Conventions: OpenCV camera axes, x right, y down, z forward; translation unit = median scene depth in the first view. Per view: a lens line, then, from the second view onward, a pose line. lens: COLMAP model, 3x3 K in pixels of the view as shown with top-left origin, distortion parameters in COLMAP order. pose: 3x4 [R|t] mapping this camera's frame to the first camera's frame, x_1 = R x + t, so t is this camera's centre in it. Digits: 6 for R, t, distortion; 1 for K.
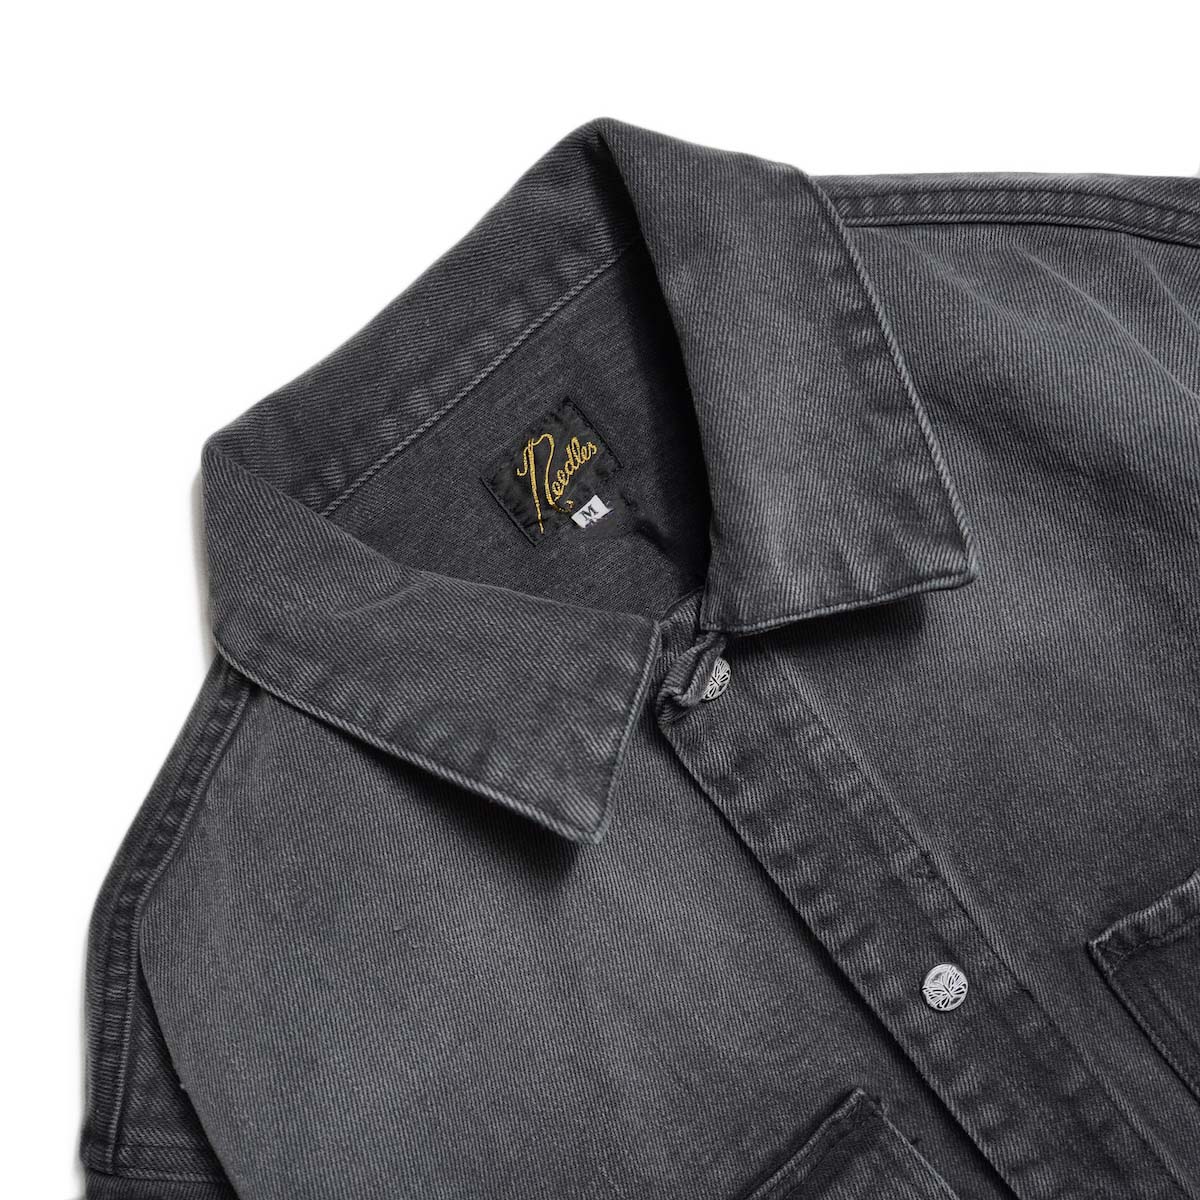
lens RADIAL K [[1458.2, 0, 599.8], [0, 1458.2, 600.1], [0, 0, 1]] dist [-0.006295, 0.000000]
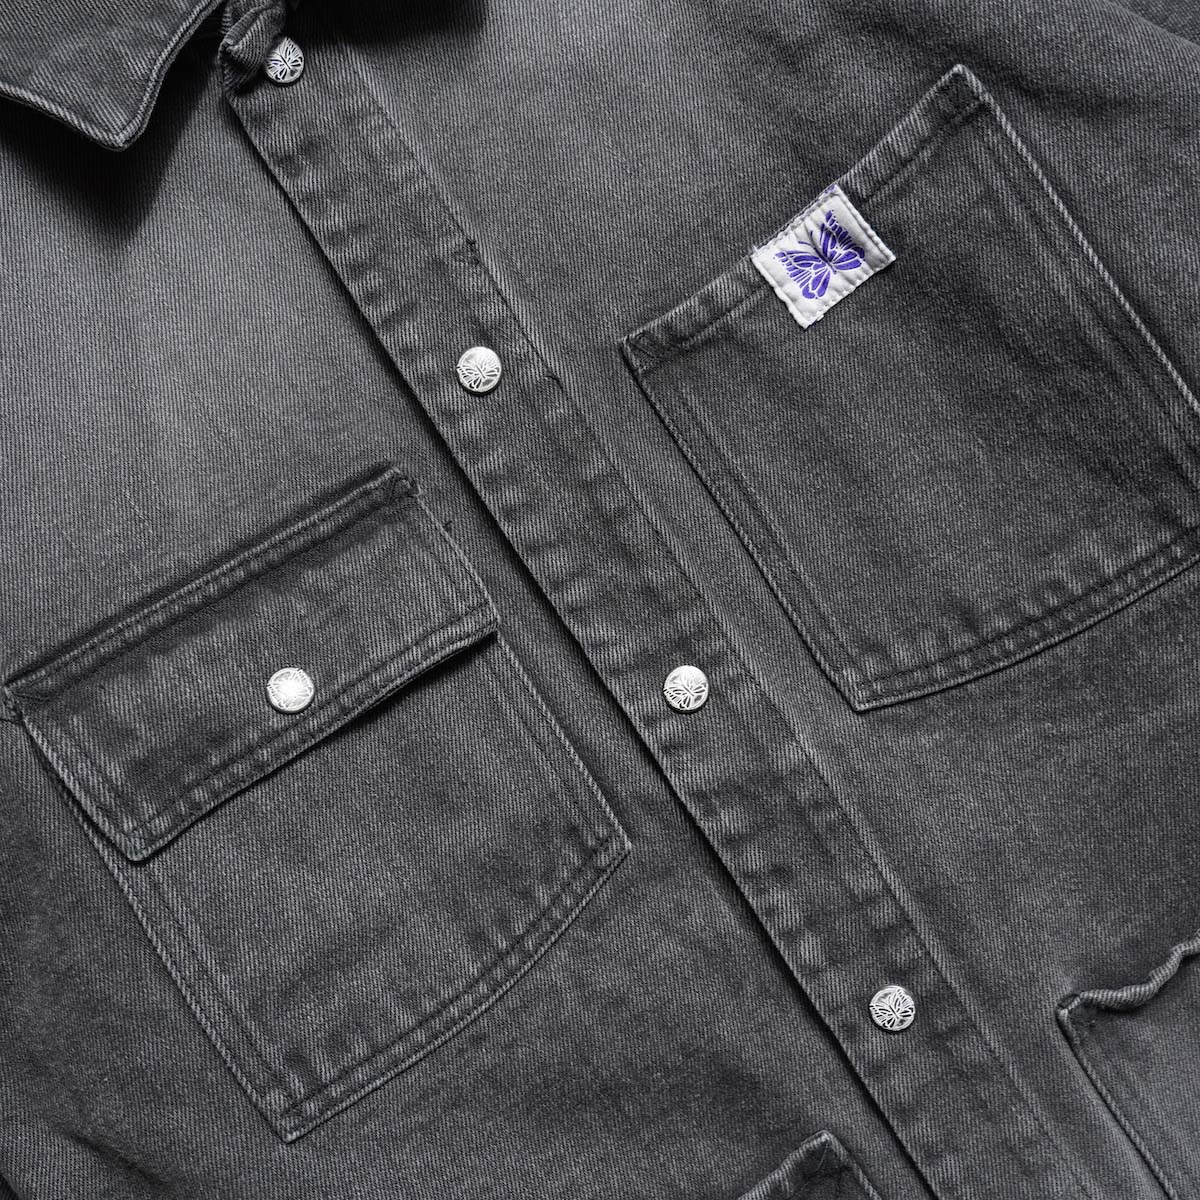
lens RADIAL K [[1458.2, 0, 602.2], [0, 1458.2, 599.7], [0, 0, 1]] dist [-0.006295, 0.000000]
pose [[0.995895, 0.081407, -0.039571, 0.380378], [-0.082448, 0.996271, -0.025425, 0.450359], [0.037354, 0.028584, 0.998893, -0.041366]]
